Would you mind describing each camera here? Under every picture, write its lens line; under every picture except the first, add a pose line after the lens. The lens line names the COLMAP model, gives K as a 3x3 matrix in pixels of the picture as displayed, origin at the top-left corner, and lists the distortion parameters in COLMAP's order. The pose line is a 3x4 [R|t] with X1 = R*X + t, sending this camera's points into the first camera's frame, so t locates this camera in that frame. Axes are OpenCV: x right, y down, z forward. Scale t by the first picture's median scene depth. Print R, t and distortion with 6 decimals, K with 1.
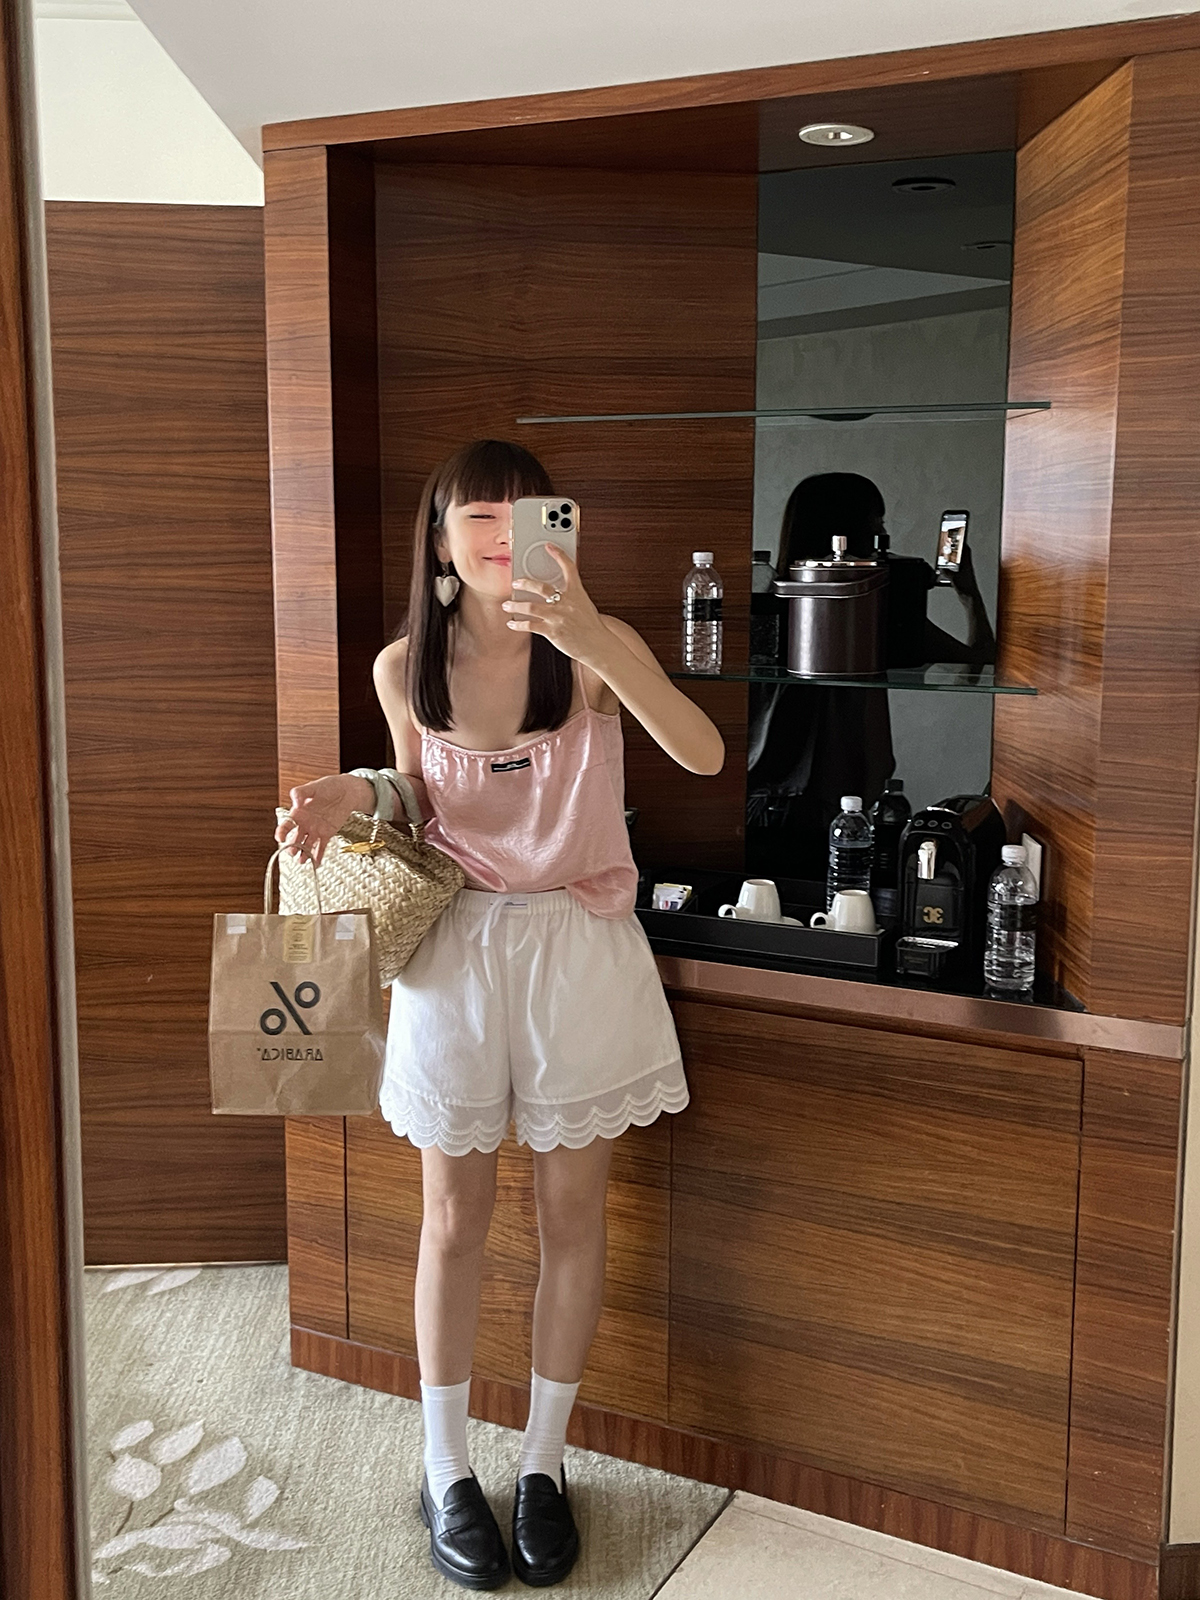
lens RADIAL K [[1569.1, 0, 642.7], [0, 1569.1, 749.9], [0, 0, 1]] dist [0.031458, -0.011016]
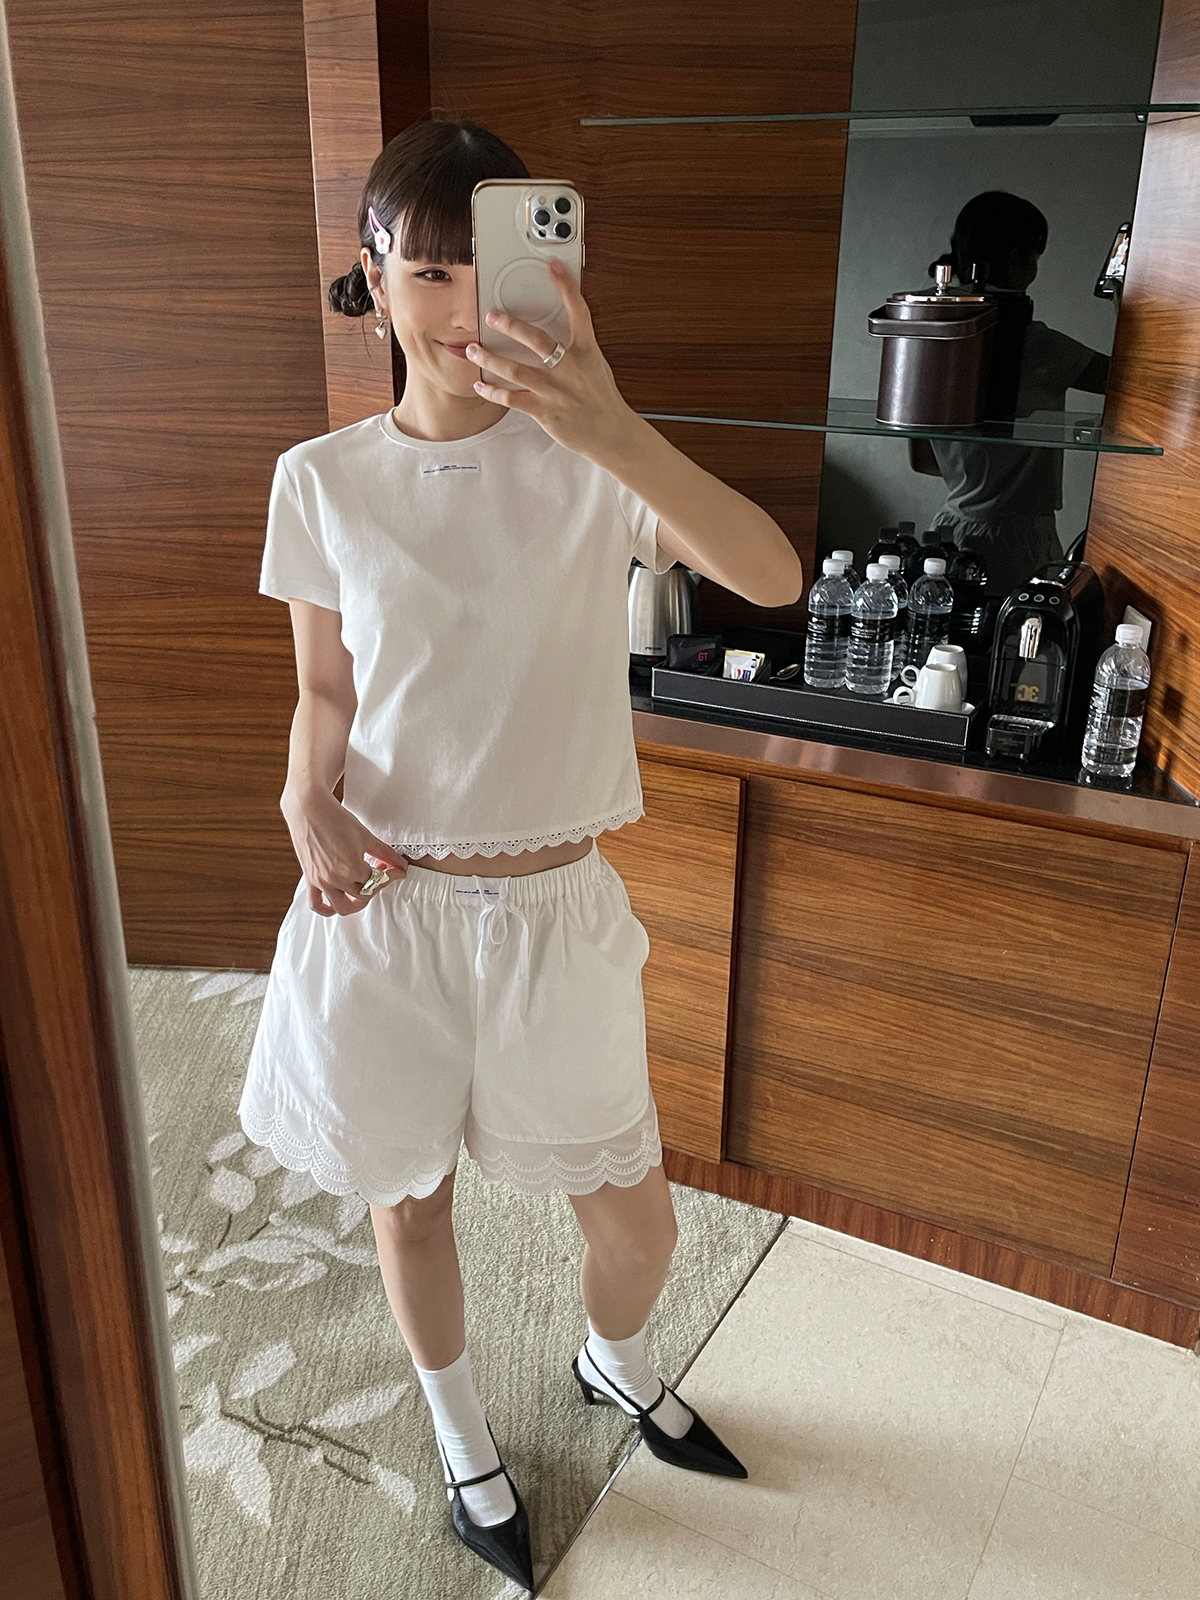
lens RADIAL K [[1349.2, 0, 604.8], [0, 1349.2, 794.2], [0, 0, 1]] dist [0.018876, -0.002181]
pose [[0.999741, 0.016327, -0.015830, -0.058106], [-0.011928, 0.969133, 0.246249, -0.034271], [0.019362, -0.245997, 0.969077, 0.183223]]
